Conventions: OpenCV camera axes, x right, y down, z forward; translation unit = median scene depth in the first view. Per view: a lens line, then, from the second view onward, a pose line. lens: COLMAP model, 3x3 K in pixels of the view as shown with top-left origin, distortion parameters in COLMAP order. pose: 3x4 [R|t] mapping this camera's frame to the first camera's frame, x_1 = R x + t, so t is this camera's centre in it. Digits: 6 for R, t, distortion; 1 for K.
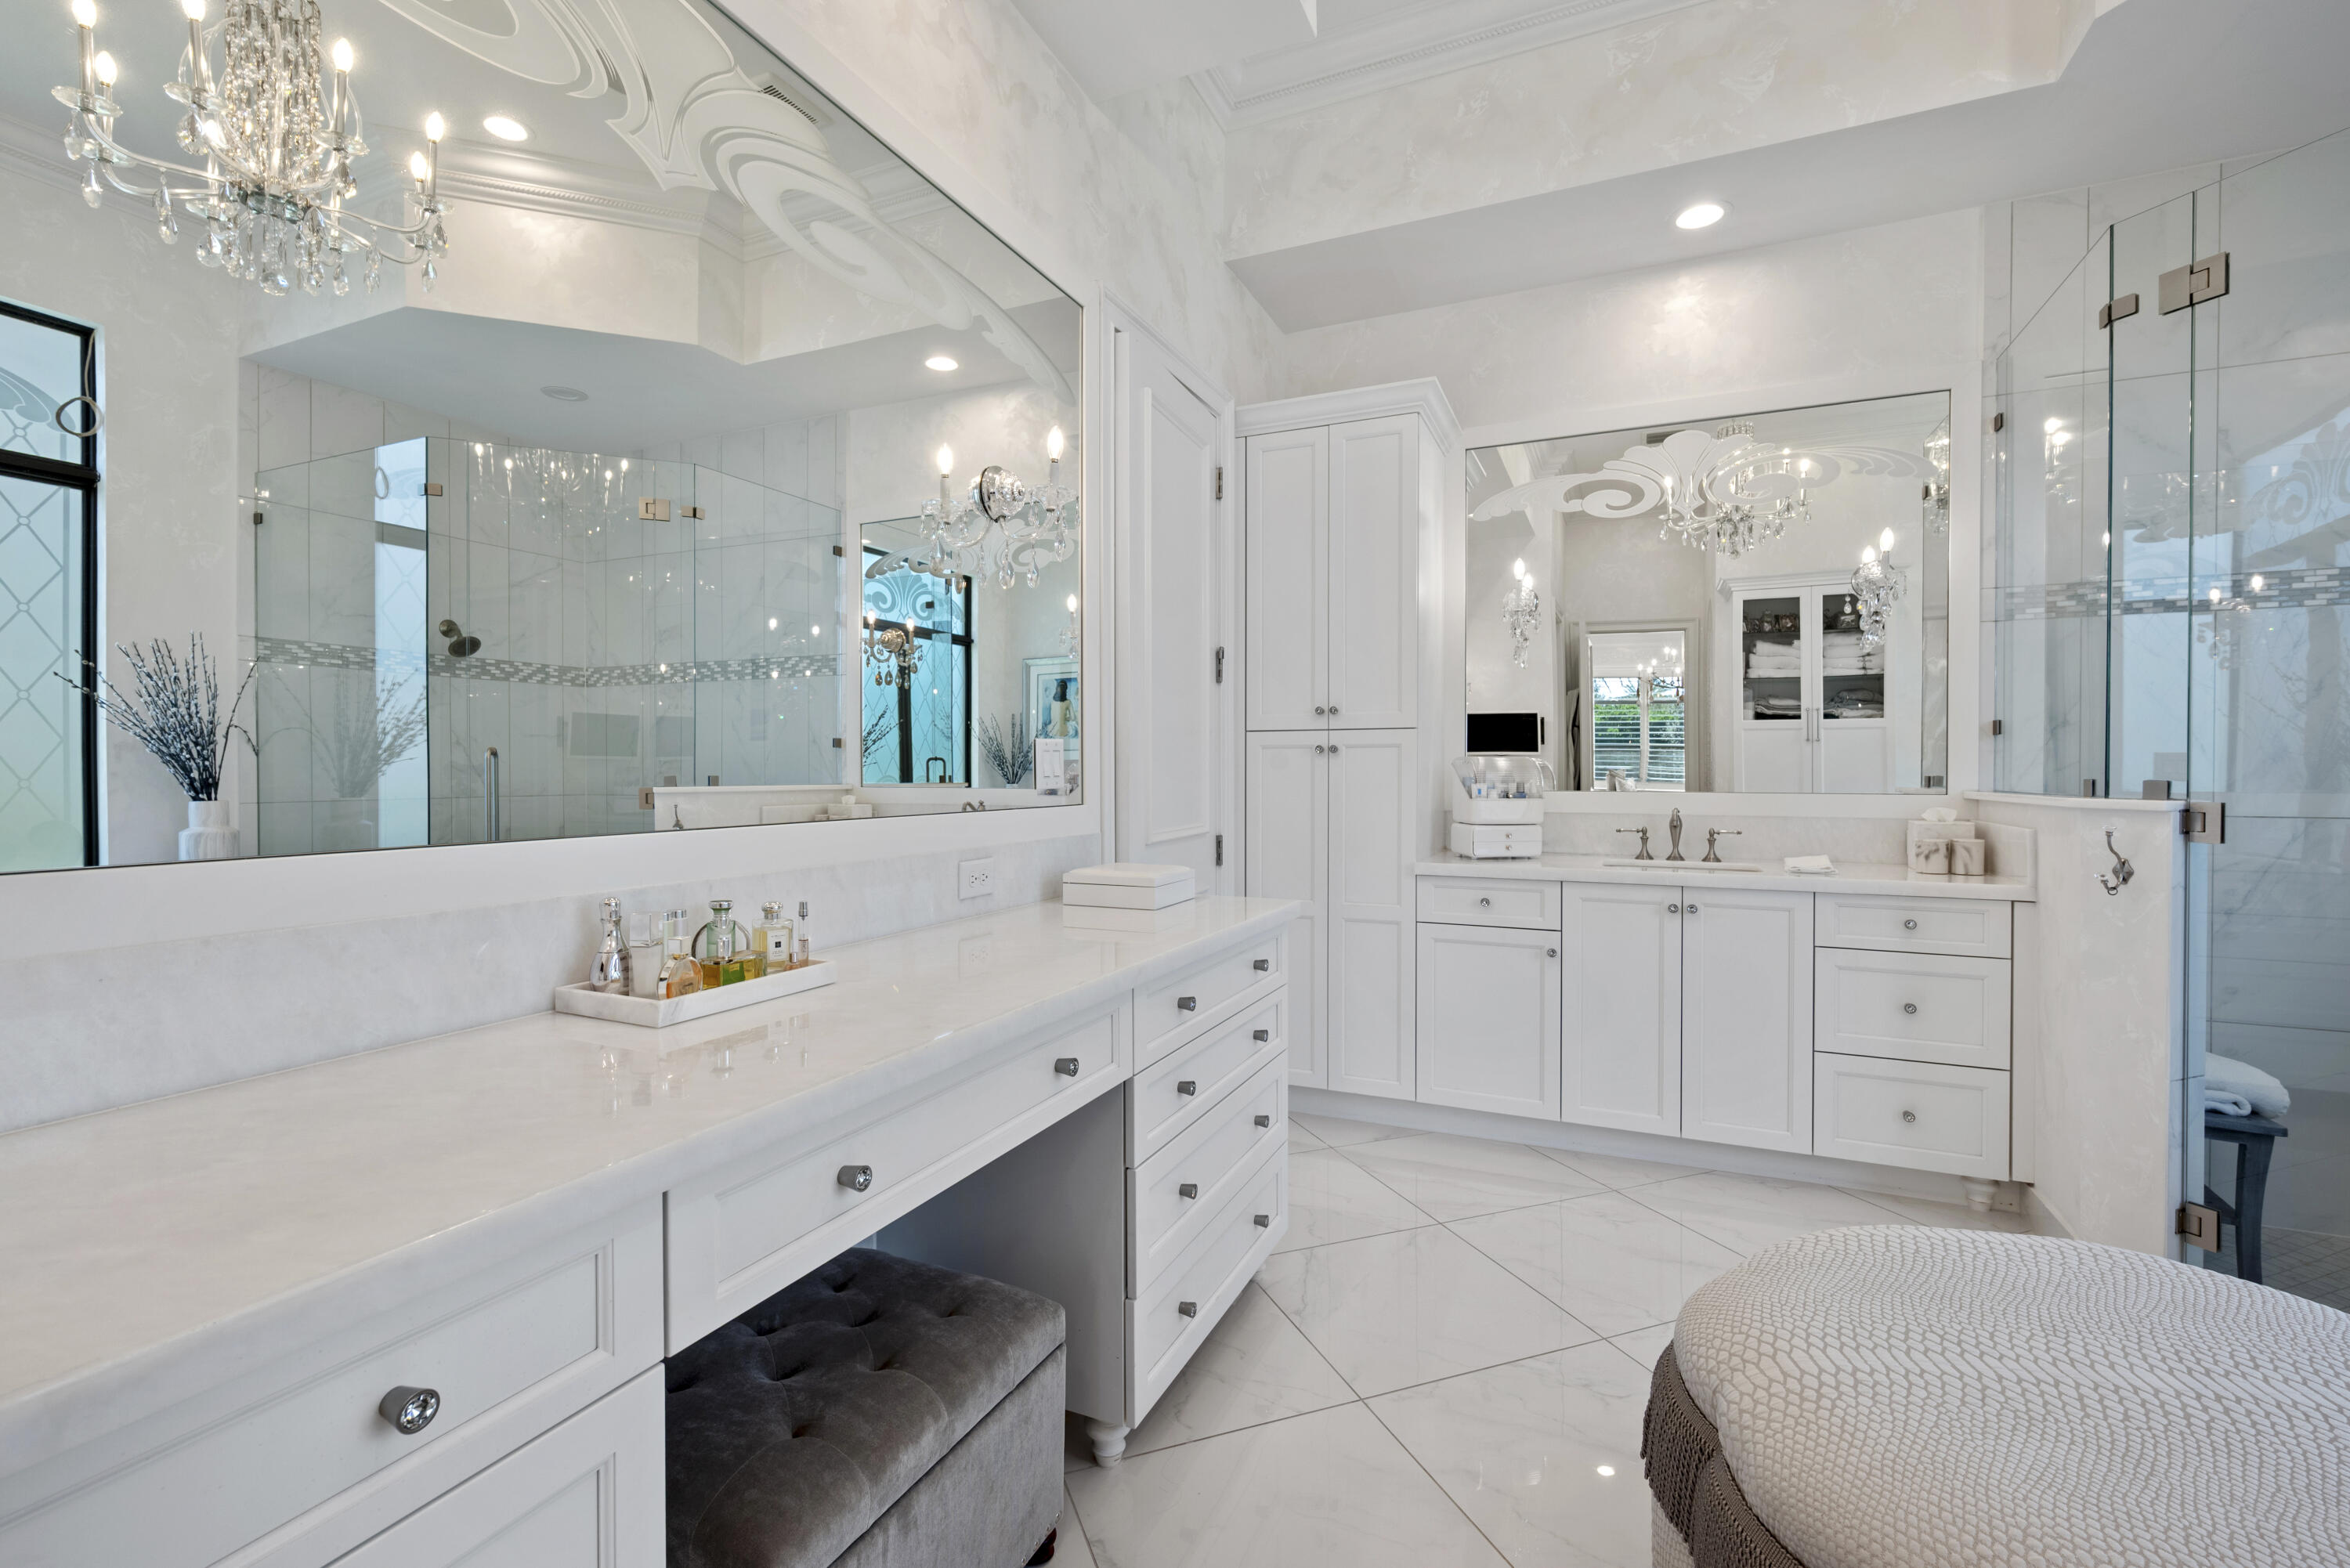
lens RADIAL K [[1026.0, 0, 1174.2], [0, 1026.0, 777.3], [0, 0, 1]] dist [0.000737, -0.000053]
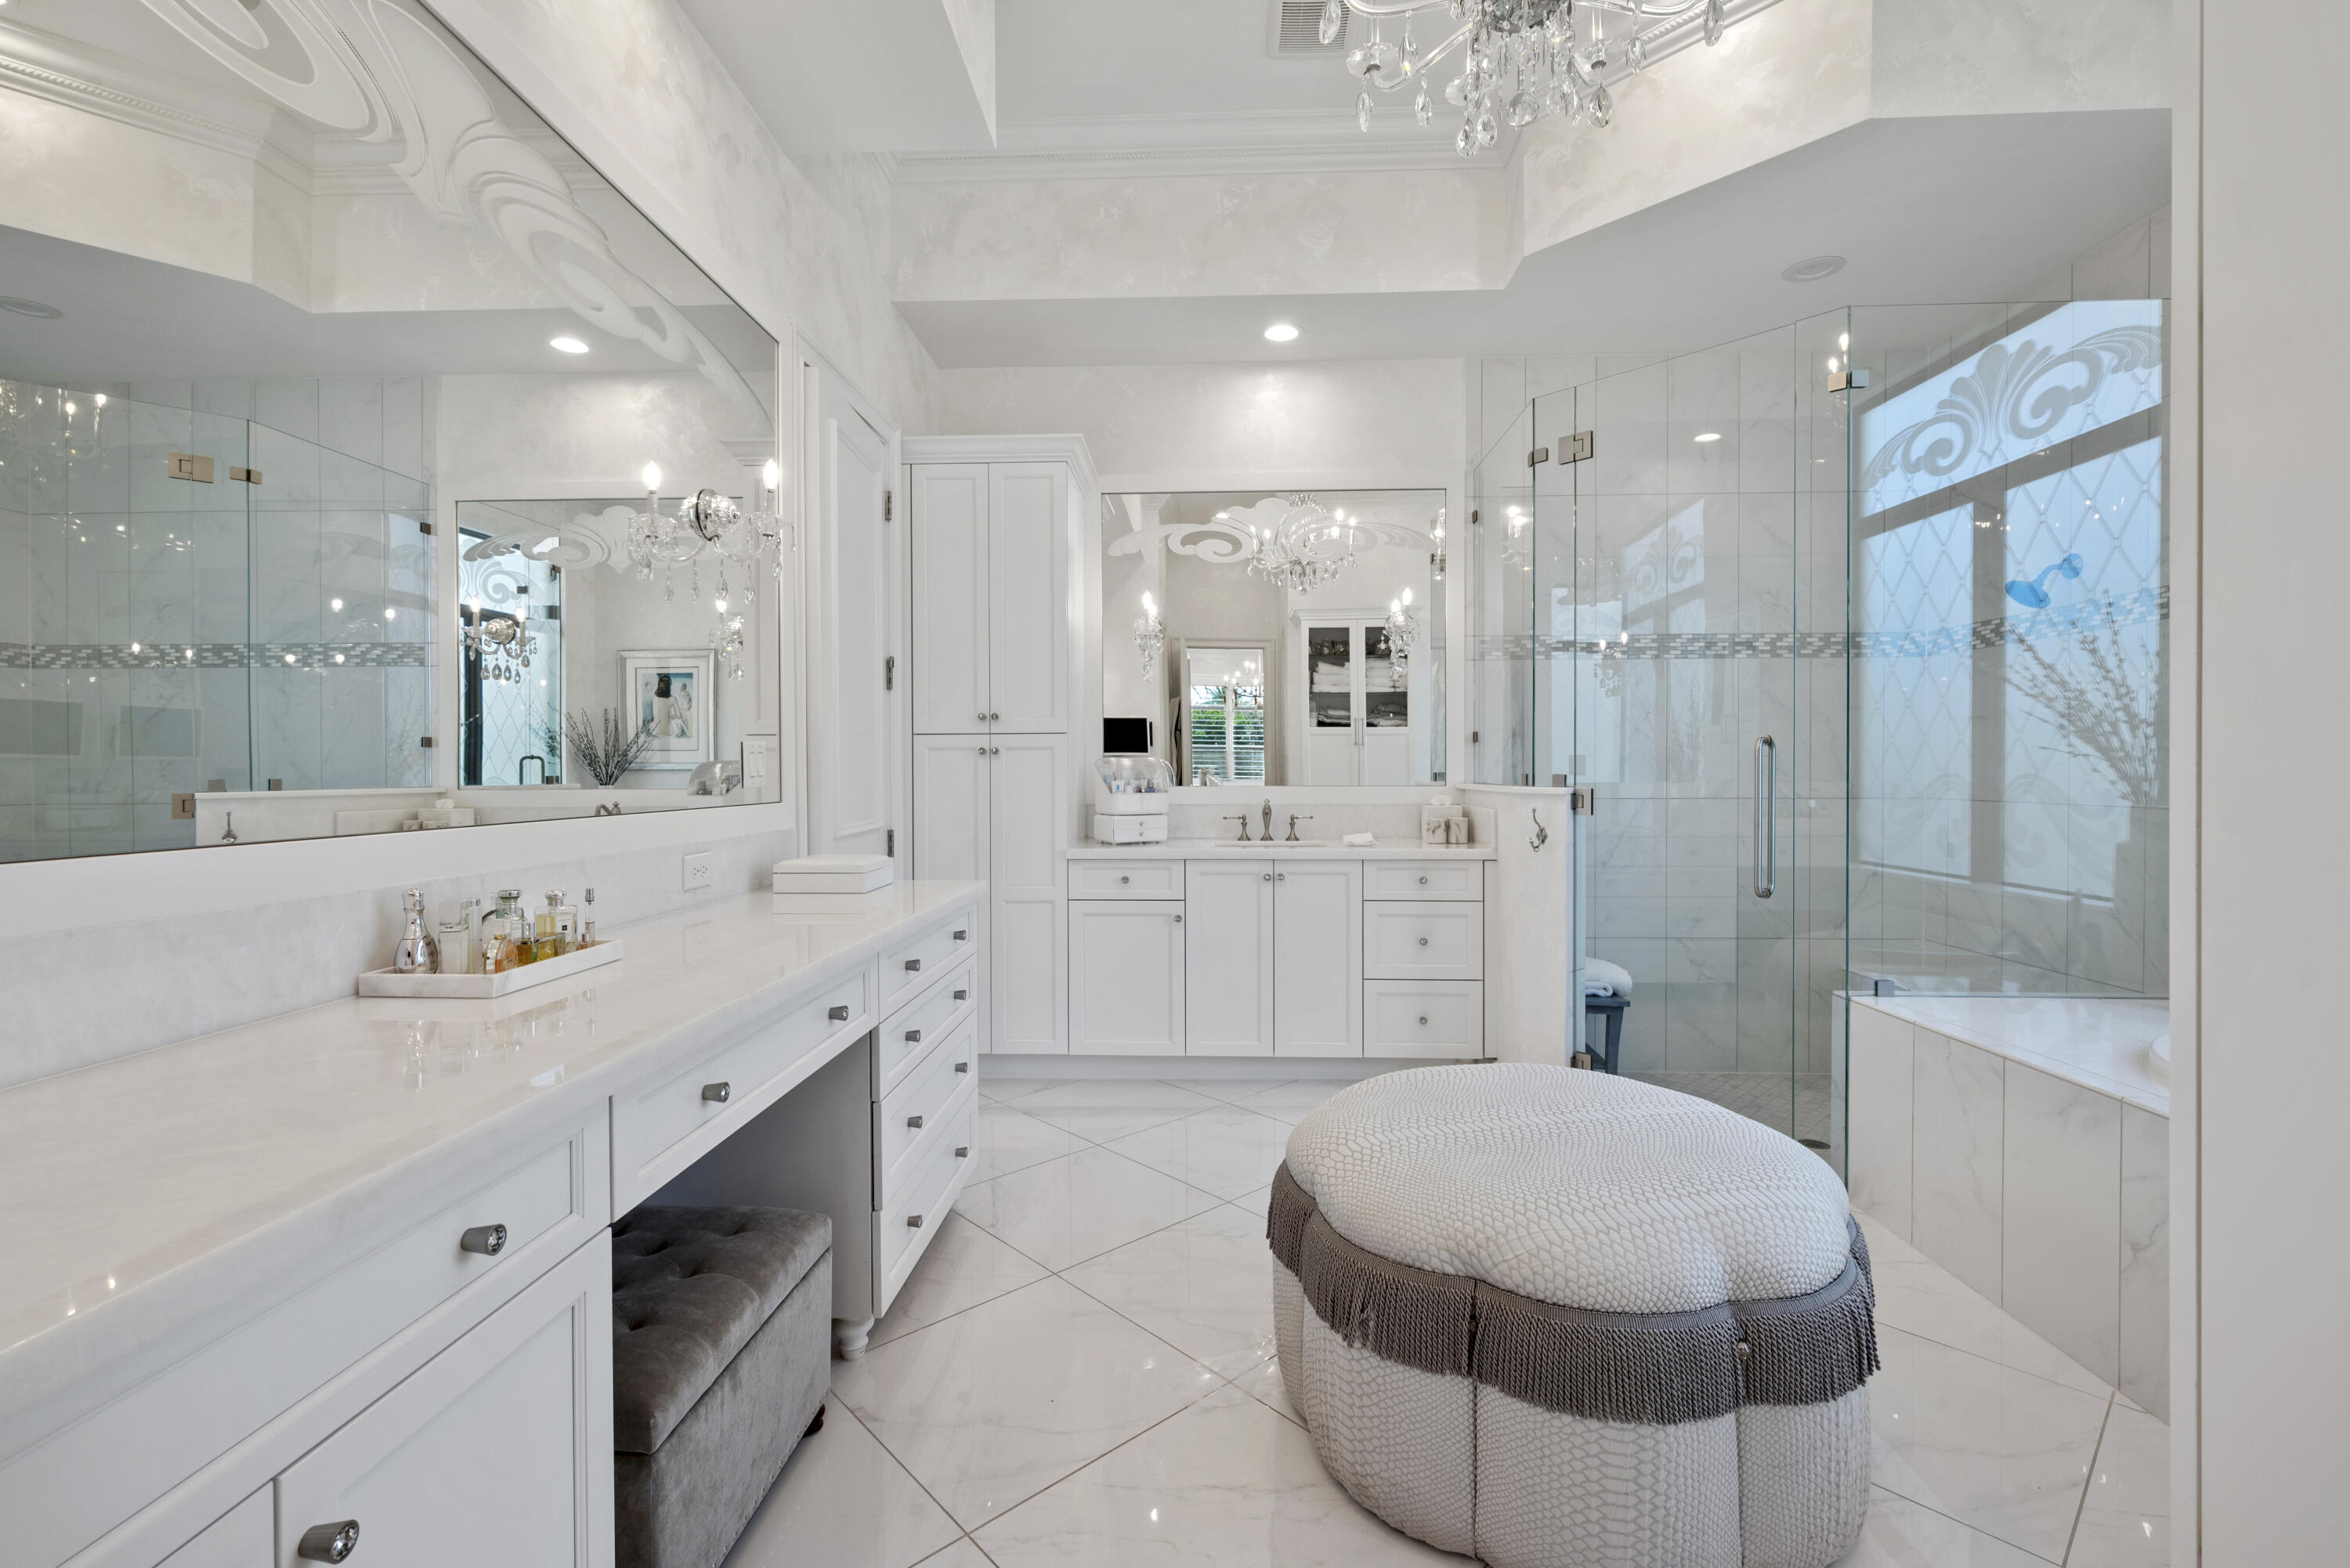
lens RADIAL K [[1026.0, 0, 1174.2], [0, 1026.0, 777.3], [0, 0, 1]] dist [0.000737, -0.000053]
pose [[0.928654, -0.006579, 0.370889, -0.089328], [0.006503, 0.999978, 0.001454, 0.001224], [-0.370890, 0.001062, 0.928676, -0.134903]]
